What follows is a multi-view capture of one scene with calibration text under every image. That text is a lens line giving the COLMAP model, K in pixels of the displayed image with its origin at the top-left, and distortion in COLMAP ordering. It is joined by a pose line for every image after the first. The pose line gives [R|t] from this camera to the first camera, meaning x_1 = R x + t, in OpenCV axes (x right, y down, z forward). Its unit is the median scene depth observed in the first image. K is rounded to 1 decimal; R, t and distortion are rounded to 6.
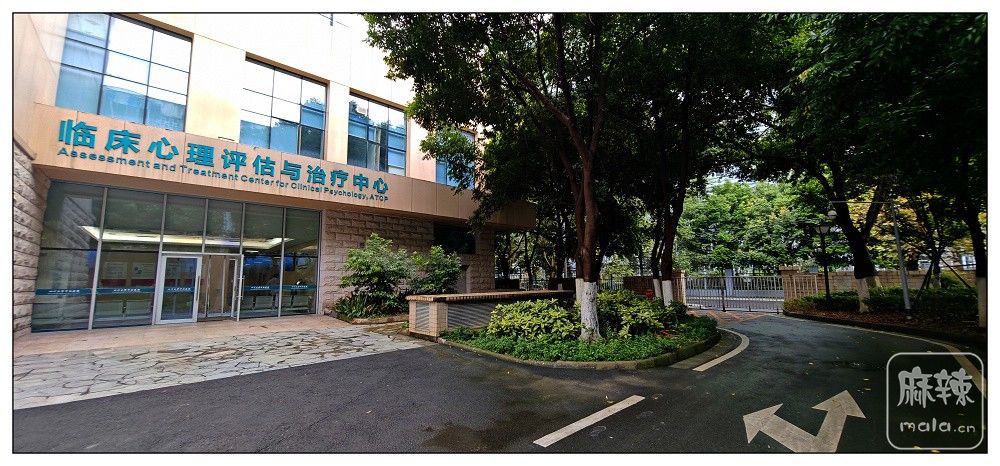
lens RADIAL K [[363.3, 0, 498.1], [0, 363.3, 239.1], [0, 0, 1]] dist [-0.000484, 0.000133]
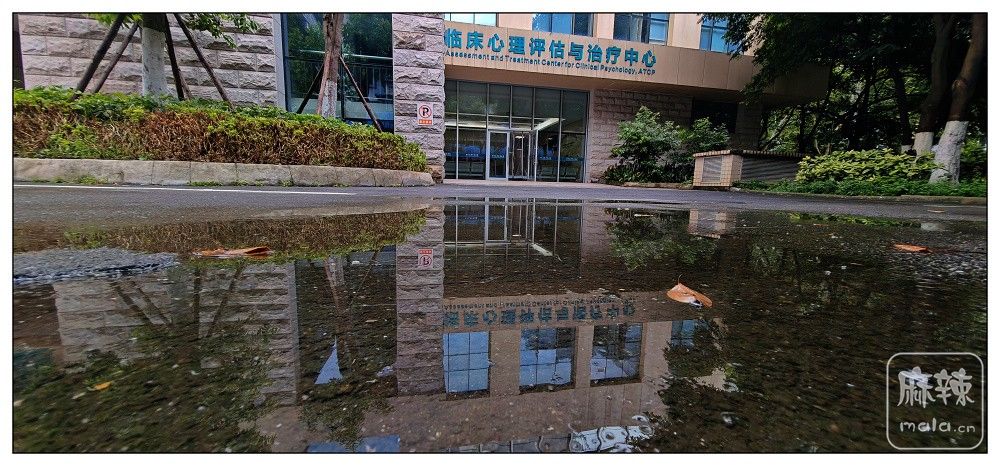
lens RADIAL K [[363.3, 0, 498.1], [0, 363.3, 239.1], [0, 0, 1]] dist [-0.000484, 0.000133]
pose [[0.856481, 0.111417, -0.504010, -0.148868], [0.022274, 0.967540, 0.251735, 0.099218], [0.515697, -0.226833, 0.826198, -0.229658]]
